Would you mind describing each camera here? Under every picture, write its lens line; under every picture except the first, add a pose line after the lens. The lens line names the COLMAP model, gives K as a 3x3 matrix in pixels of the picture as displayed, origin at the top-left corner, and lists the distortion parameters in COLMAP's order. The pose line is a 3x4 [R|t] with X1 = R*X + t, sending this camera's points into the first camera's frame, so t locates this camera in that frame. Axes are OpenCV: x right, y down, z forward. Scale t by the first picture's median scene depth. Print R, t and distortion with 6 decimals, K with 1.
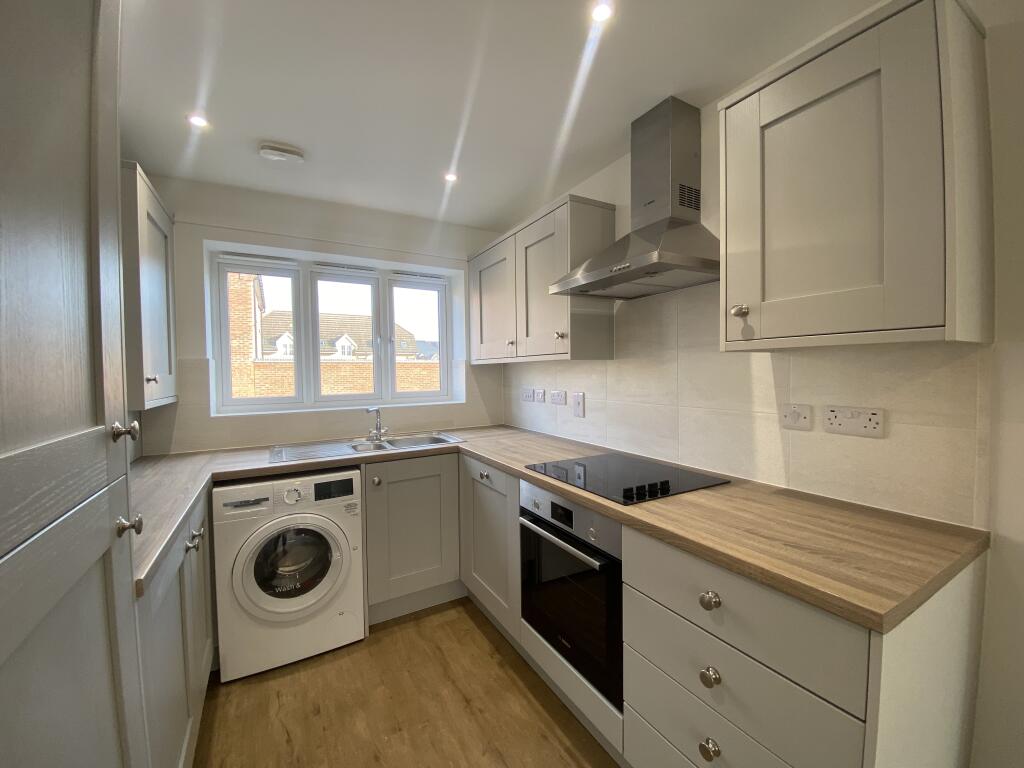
lens RADIAL K [[413.6, 0, 510.5], [0, 413.6, 378.3], [0, 0, 1]] dist [0.000907, 0.000008]
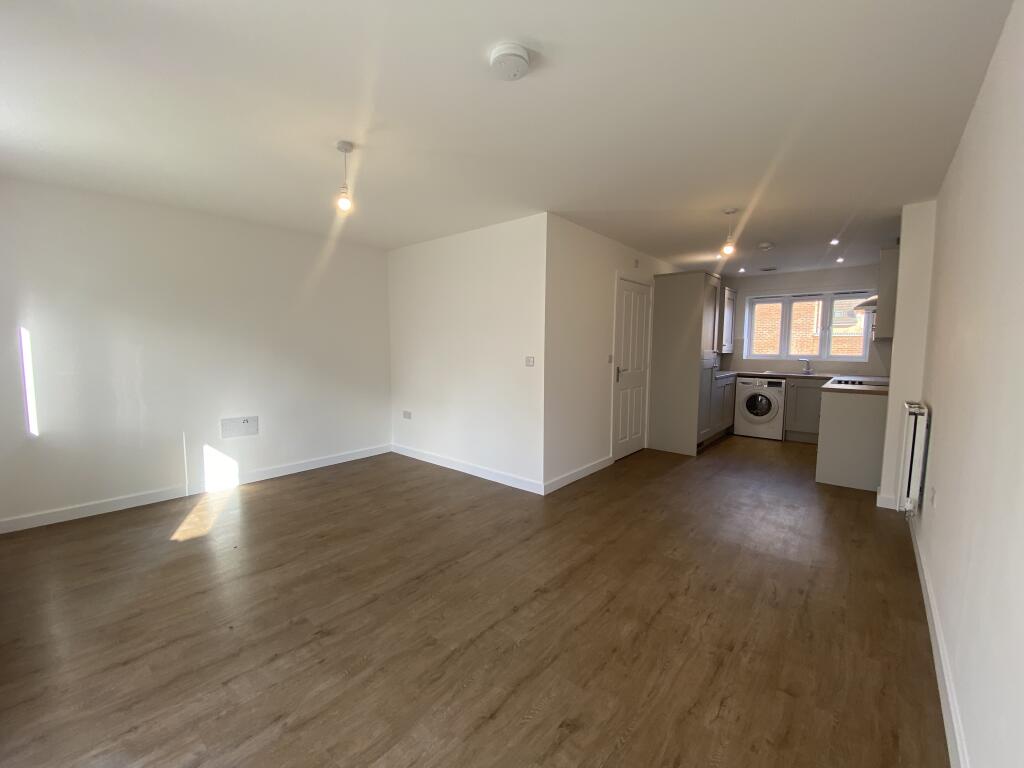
lens RADIAL K [[416.2, 0, 511.2], [0, 416.2, 380.1], [0, 0, 1]] dist [0.000401, 0.000015]
pose [[0.331052, 0.091837, -0.939133, 1.674110], [-0.024700, 0.995755, 0.088667, 0.025039], [0.943289, -0.006157, 0.331915, -1.684109]]
